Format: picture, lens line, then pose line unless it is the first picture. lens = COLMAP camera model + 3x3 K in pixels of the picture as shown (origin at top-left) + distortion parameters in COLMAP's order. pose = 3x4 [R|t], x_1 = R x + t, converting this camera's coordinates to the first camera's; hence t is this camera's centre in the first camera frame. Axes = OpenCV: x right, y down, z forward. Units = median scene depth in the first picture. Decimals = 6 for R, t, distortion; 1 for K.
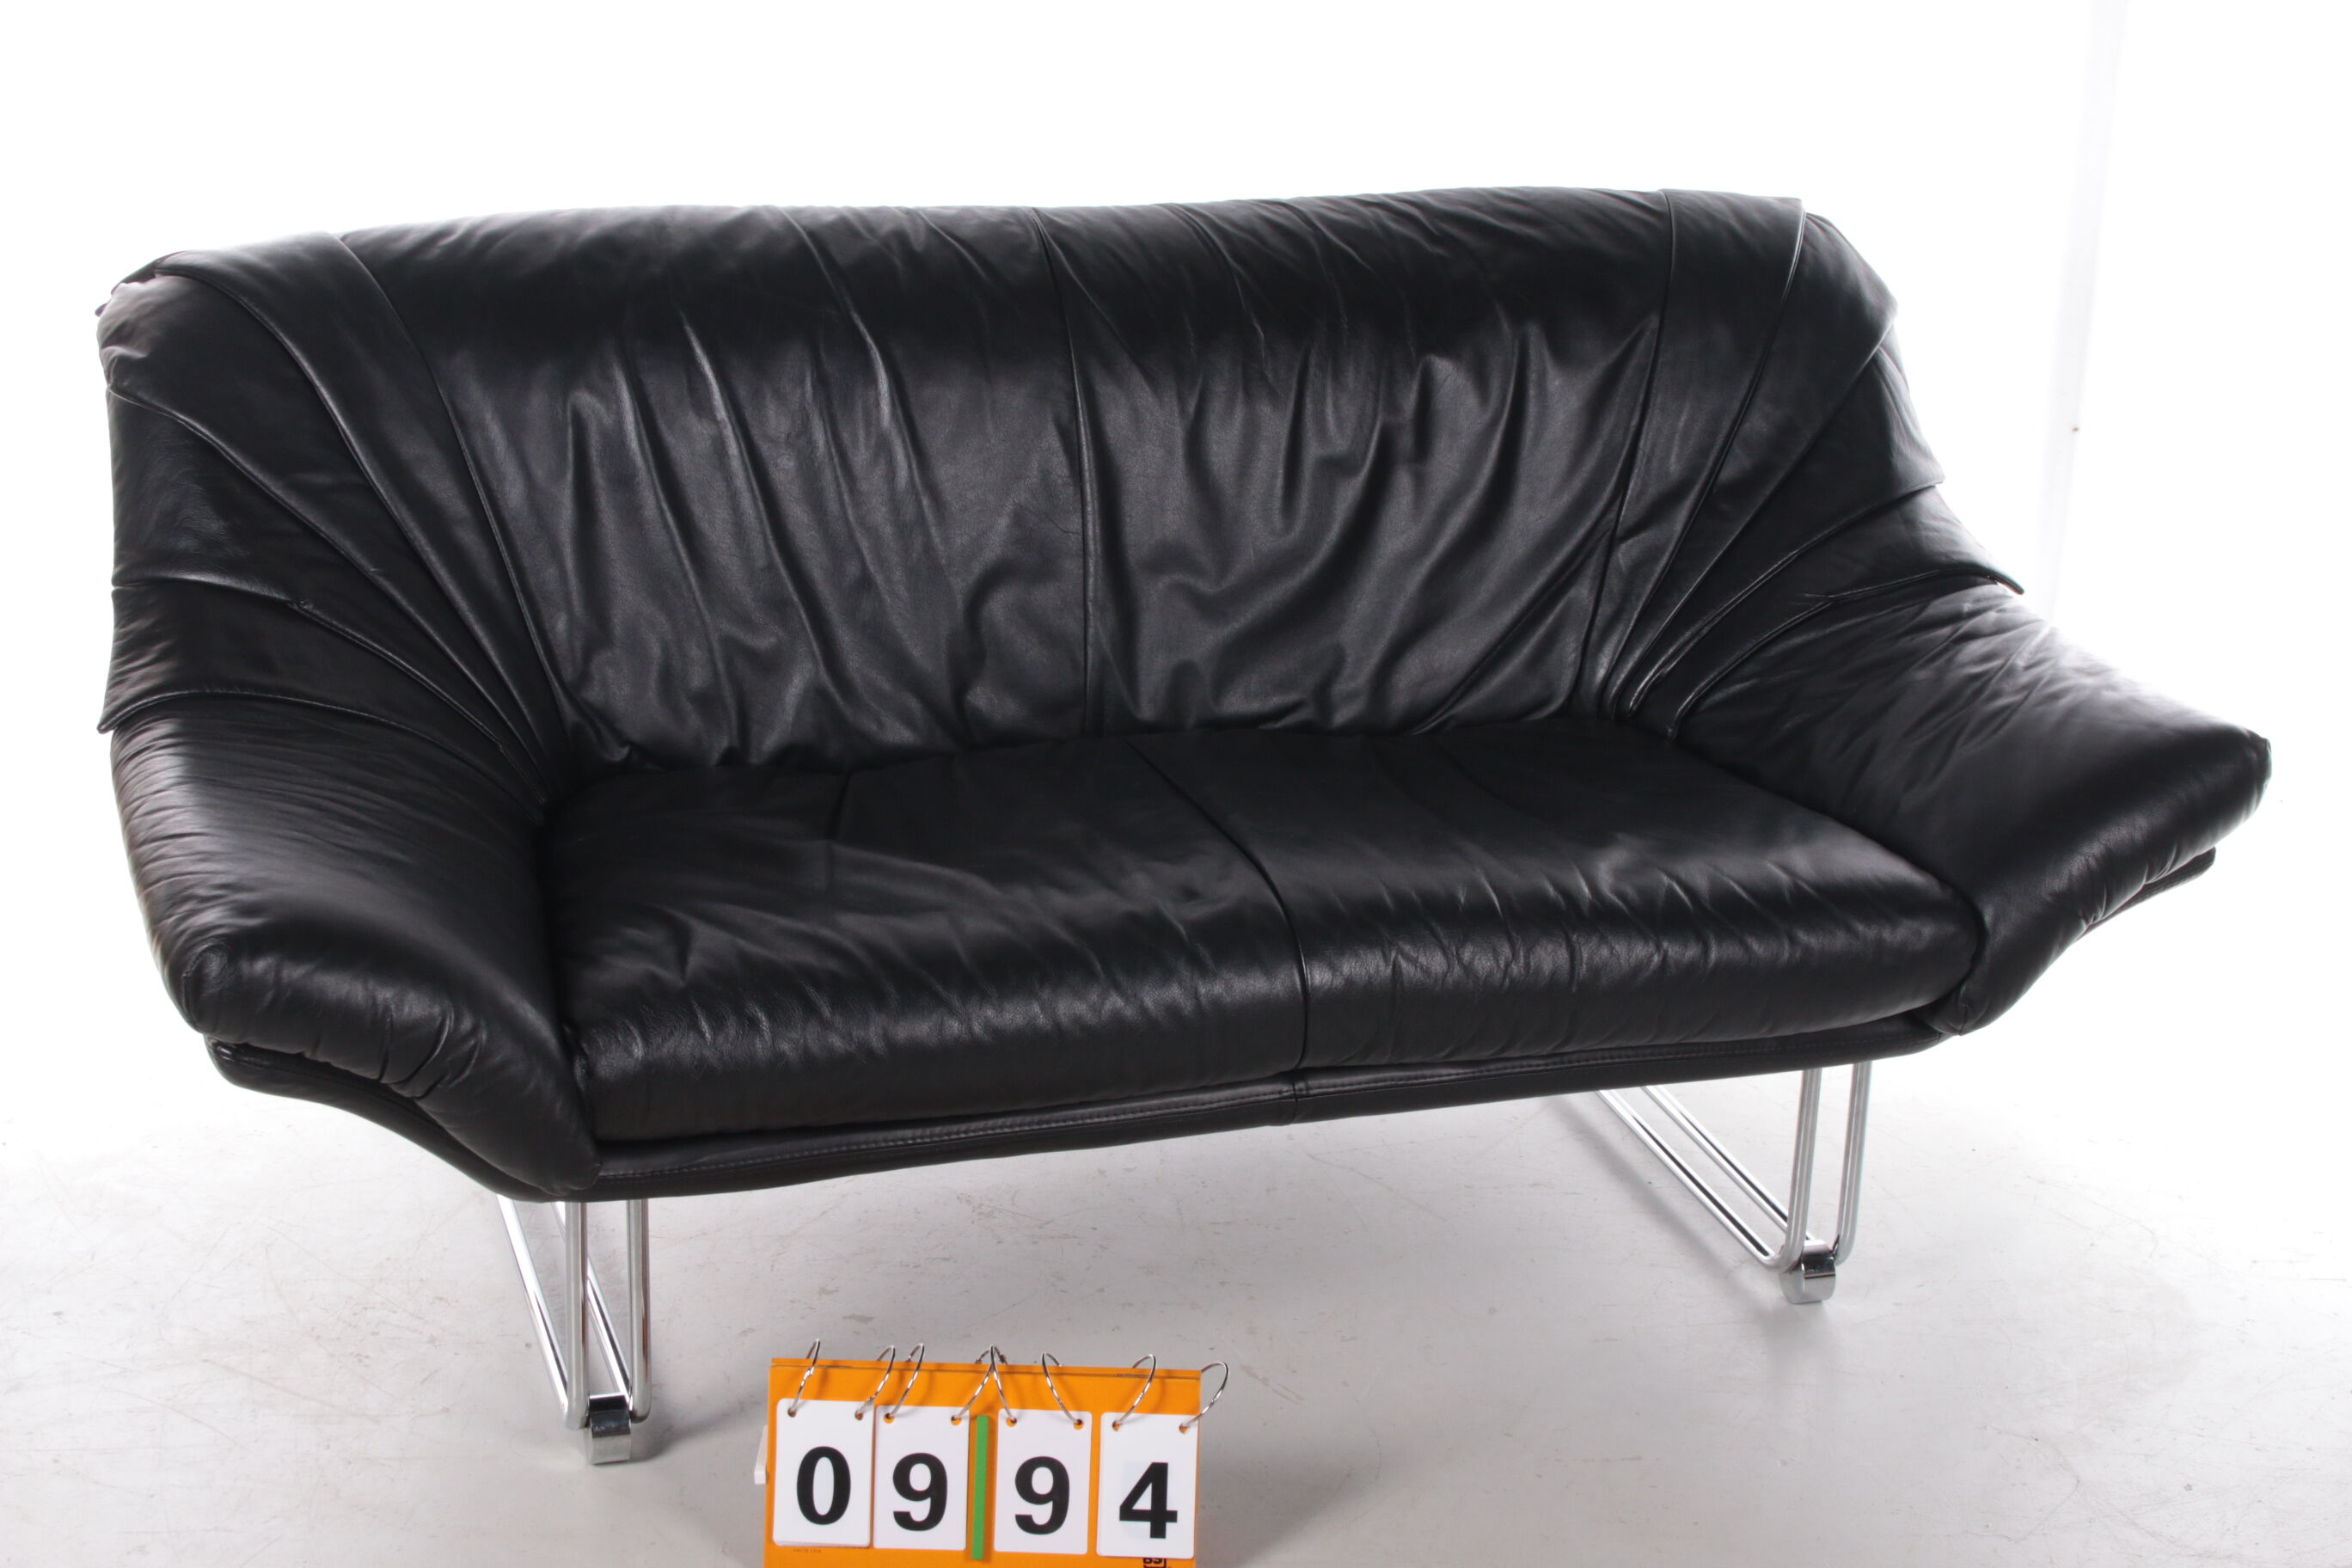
lens RADIAL K [[3834.5, 0, 1176.0], [0, 3834.5, 784.0], [0, 0, 1]] dist [0.026923, 0.131095]
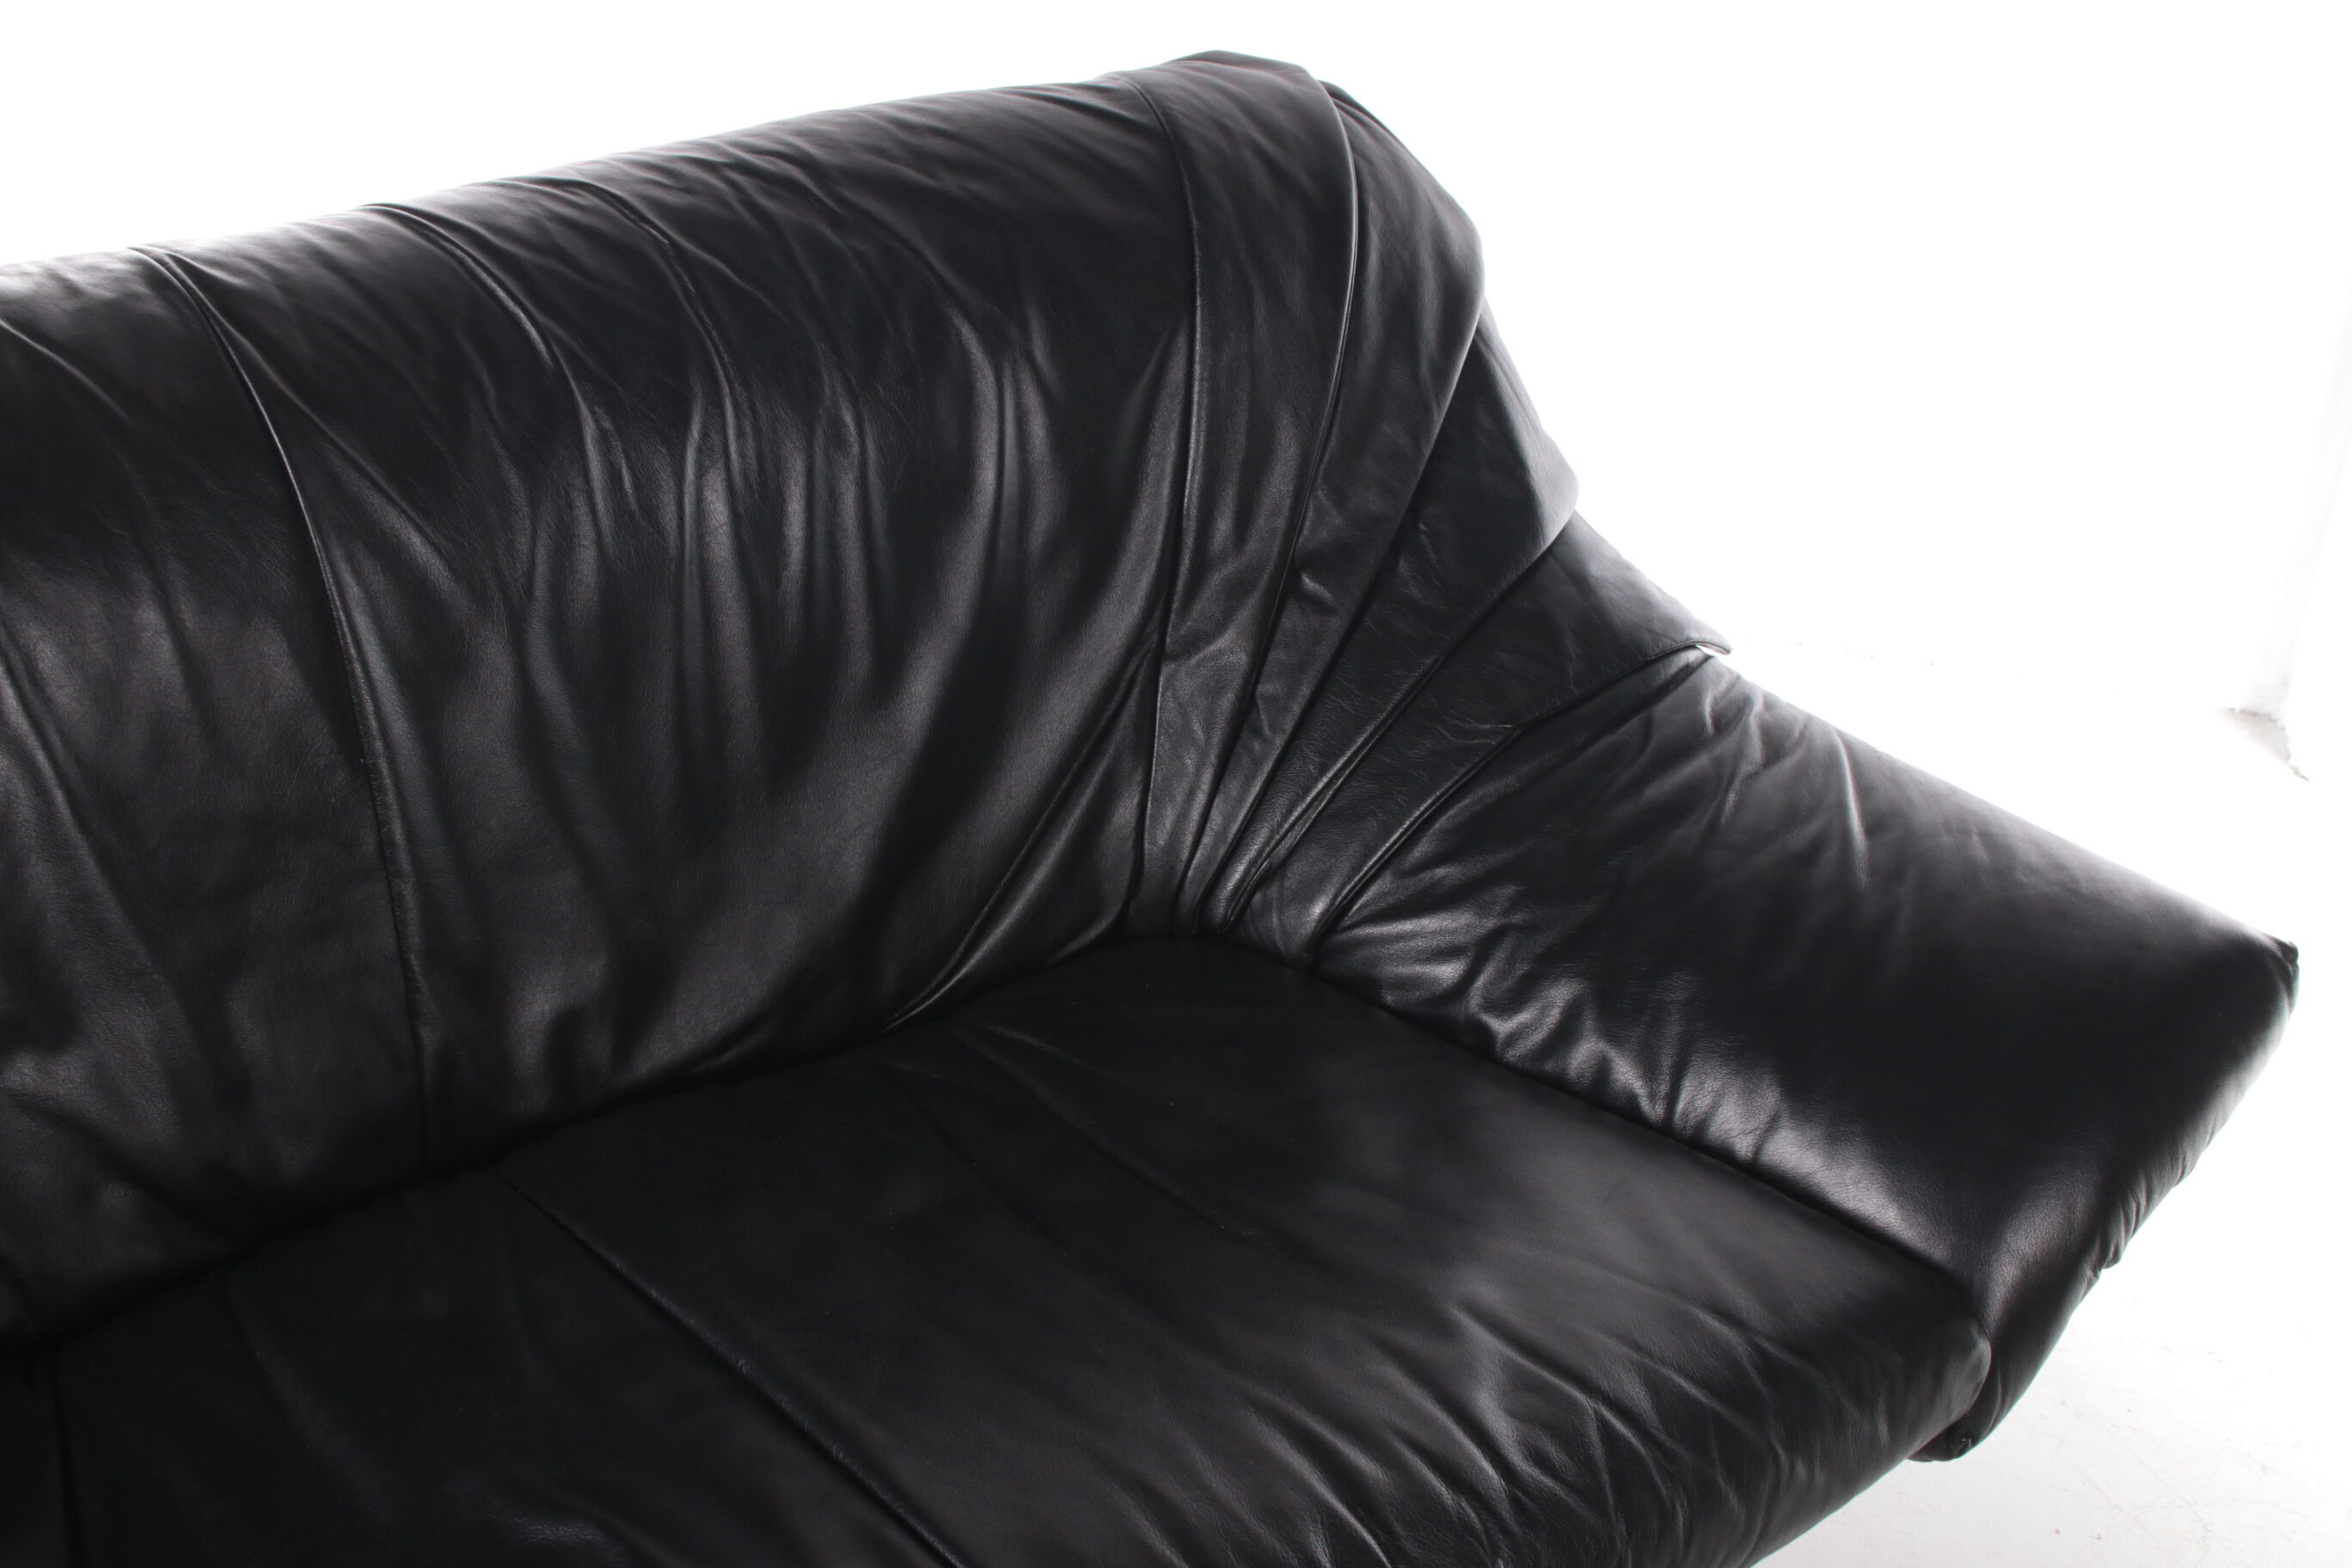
lens RADIAL K [[3401.2, 0, 1176.0], [0, 3401.2, 784.0], [0, 0, 1]] dist [0.035936, 0.042308]
pose [[0.922390, -0.167746, 0.347934, -0.093267], [0.103213, 0.975062, 0.196474, -0.166818], [-0.372215, -0.145314, 0.916700, 0.502443]]
